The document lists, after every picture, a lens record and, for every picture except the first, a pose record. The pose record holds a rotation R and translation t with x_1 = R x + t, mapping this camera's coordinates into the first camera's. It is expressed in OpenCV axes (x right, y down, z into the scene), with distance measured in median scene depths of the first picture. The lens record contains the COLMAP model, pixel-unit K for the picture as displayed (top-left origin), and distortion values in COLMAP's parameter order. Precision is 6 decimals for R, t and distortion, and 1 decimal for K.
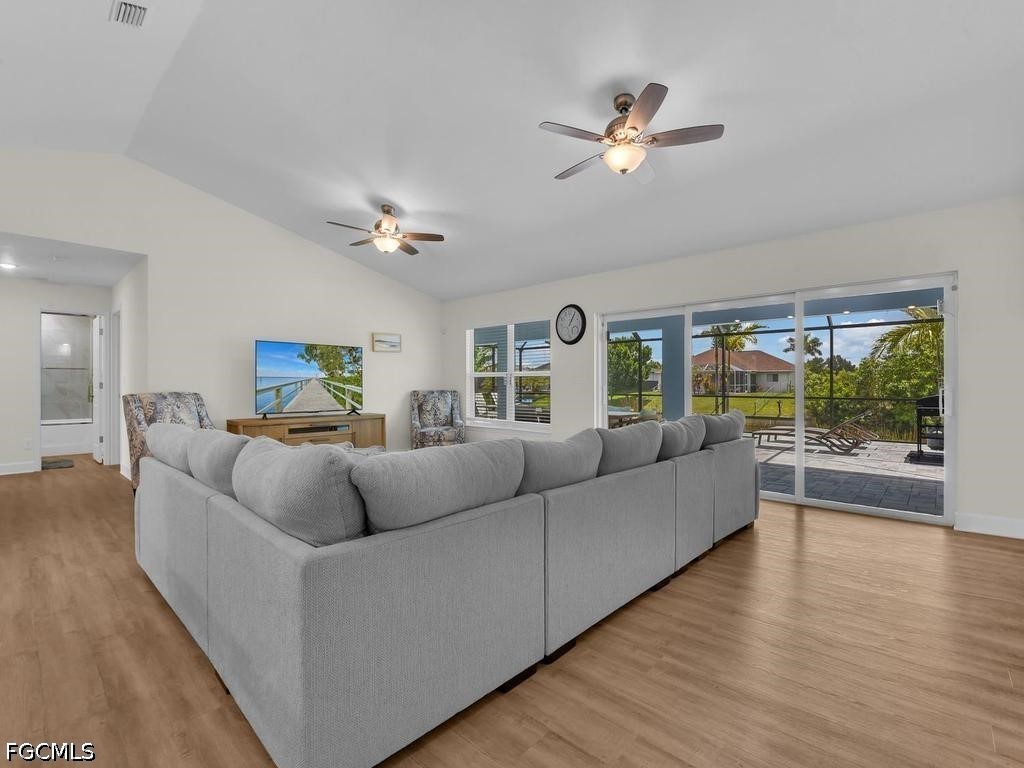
lens RADIAL K [[467.9, 0, 513.9], [0, 467.9, 382.2], [0, 0, 1]] dist [-0.002146, -0.000761]
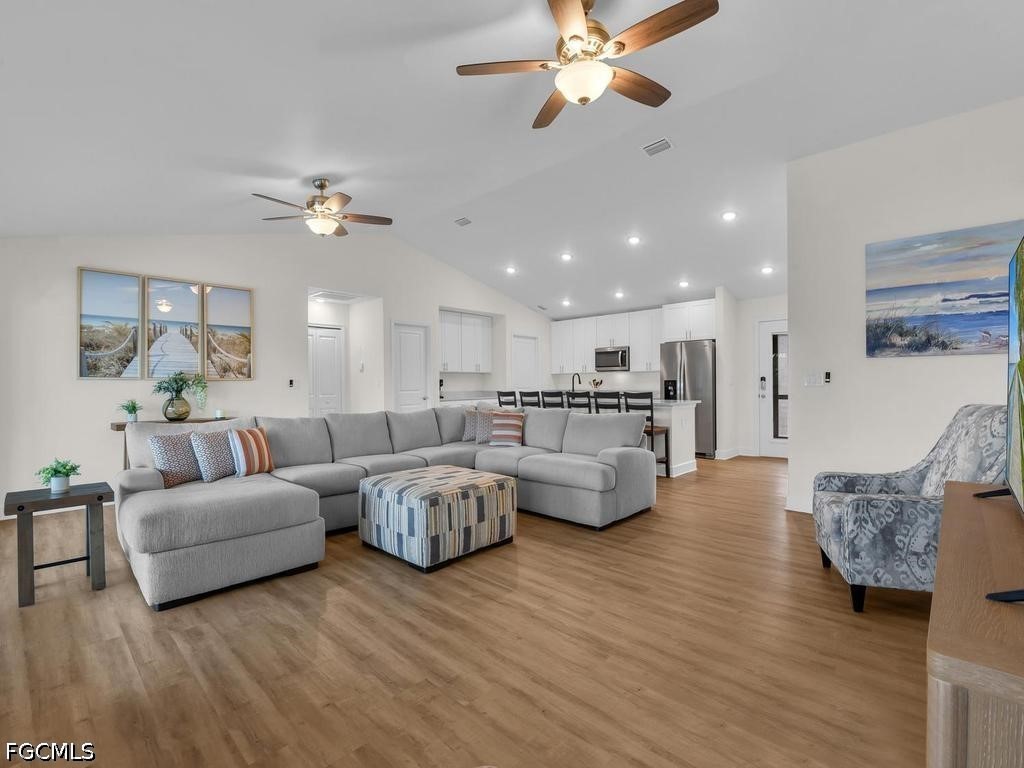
lens RADIAL K [[461.7, 0, 512.0], [0, 461.7, 384.0], [0, 0, 1]] dist [-0.042173, -0.000293]
pose [[-0.999768, 0.008720, 0.019713, -0.171269], [0.008654, 0.999957, -0.003391, -0.002833], [-0.019741, -0.003220, -0.999800, 1.167073]]
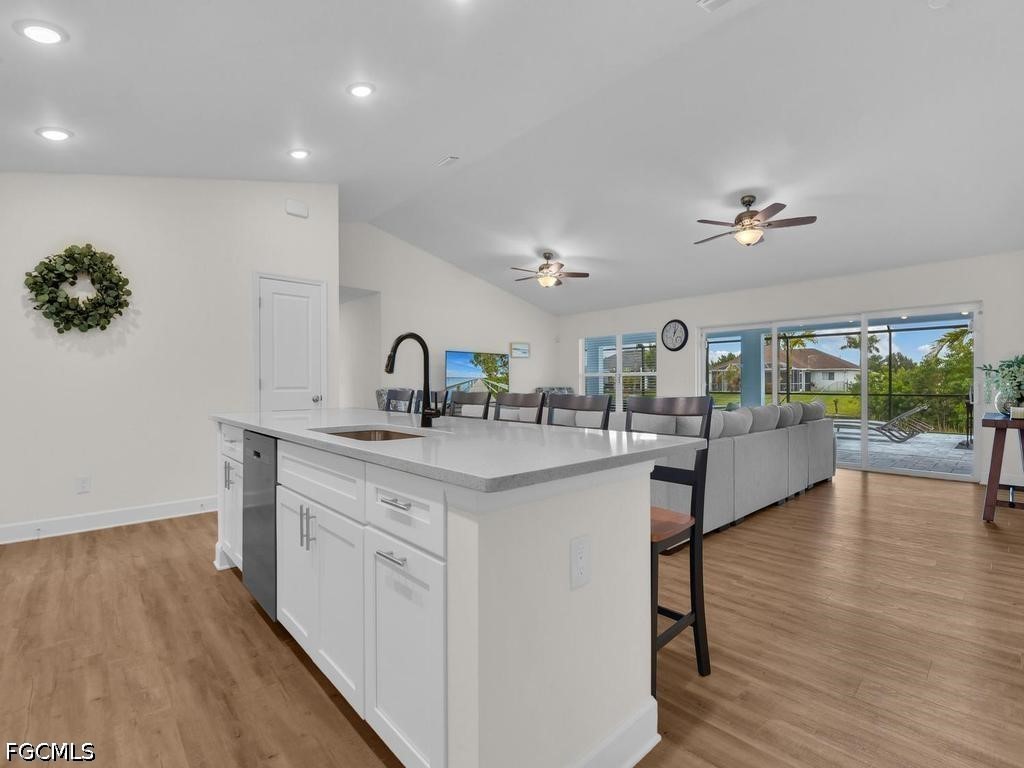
lens RADIAL K [[464.8, 0, 514.0], [0, 464.8, 384.6], [0, 0, 1]] dist [-0.003917, -0.000763]
pose [[0.996327, -0.002352, -0.085600, -0.206861], [0.002932, 0.999974, 0.006647, 0.001065], [0.085582, -0.006874, 0.996307, -0.306838]]
